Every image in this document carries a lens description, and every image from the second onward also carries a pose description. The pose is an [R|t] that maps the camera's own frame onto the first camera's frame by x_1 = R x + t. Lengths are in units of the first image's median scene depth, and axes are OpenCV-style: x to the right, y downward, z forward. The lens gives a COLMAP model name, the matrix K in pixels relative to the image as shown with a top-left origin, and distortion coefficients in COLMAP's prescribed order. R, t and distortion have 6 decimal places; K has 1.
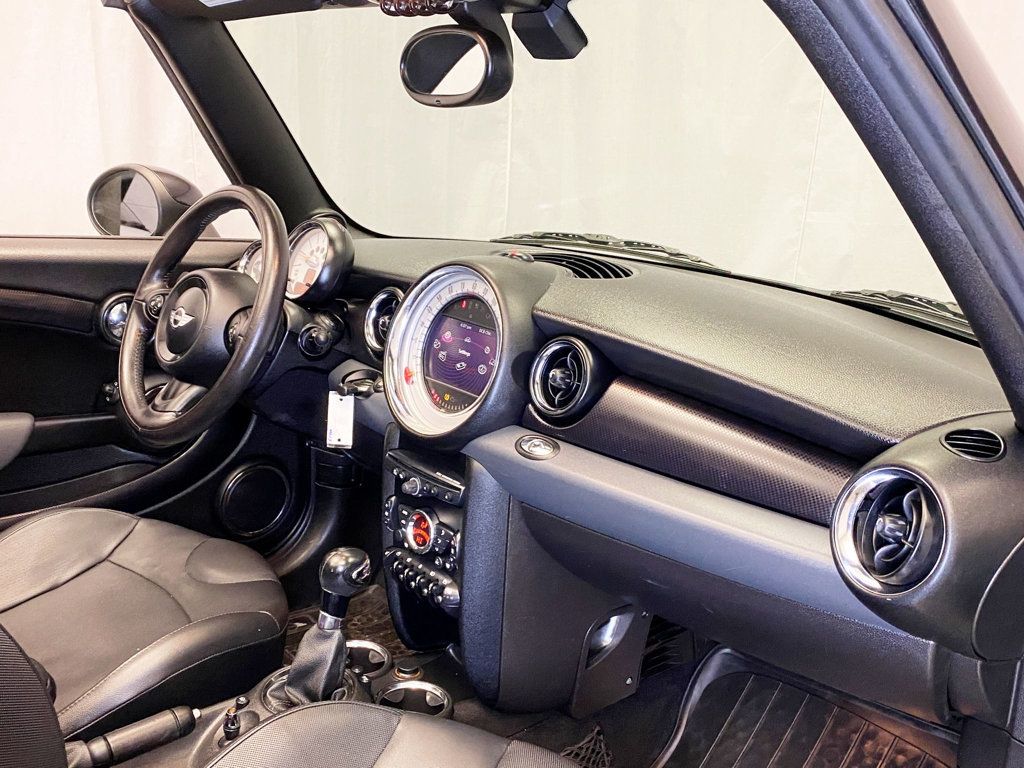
lens RADIAL K [[1050.1, 0, 515.6], [0, 1050.1, 382.6], [0, 0, 1]] dist [0.074283, 0.000000]
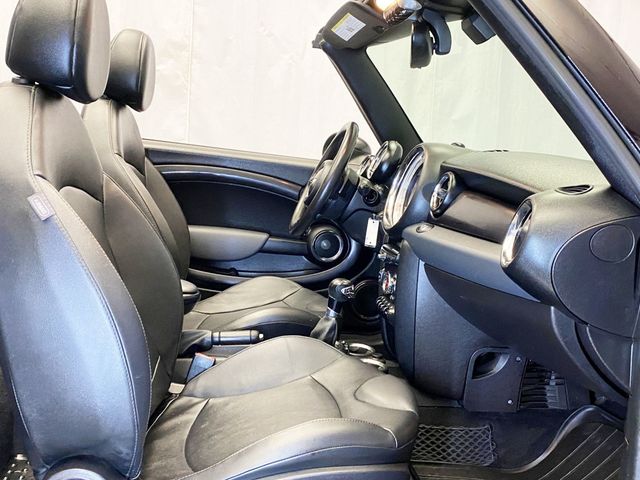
lens RADIAL K [[656.3, 0, 317.6], [0, 656.3, 242.9], [0, 0, 1]] dist [0.074283, 0.000000]
pose [[0.839598, 0.077374, -0.537670, 0.420900], [-0.160549, 0.980930, -0.109543, 0.209360], [0.518941, 0.178295, 0.836009, -0.088093]]
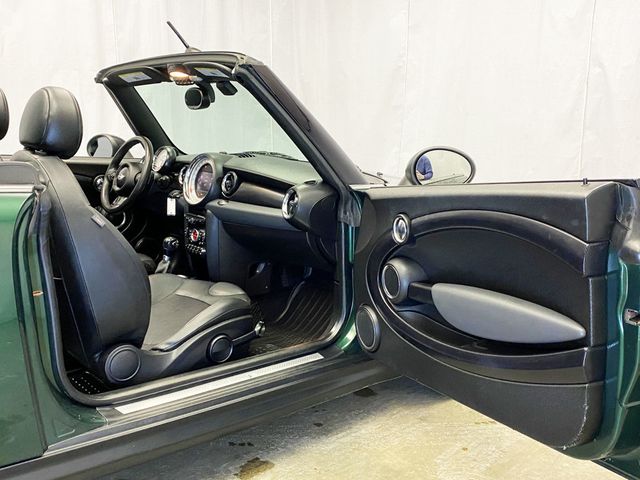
lens RADIAL K [[656.3, 0, 332.7], [0, 656.3, 231.2], [0, 0, 1]] dist [0.074283, 0.000000]
pose [[0.999225, -0.036290, 0.015260, 0.295669], [0.037324, 0.996552, -0.074107, 0.280974], [-0.012518, 0.074619, 0.997134, -1.018663]]
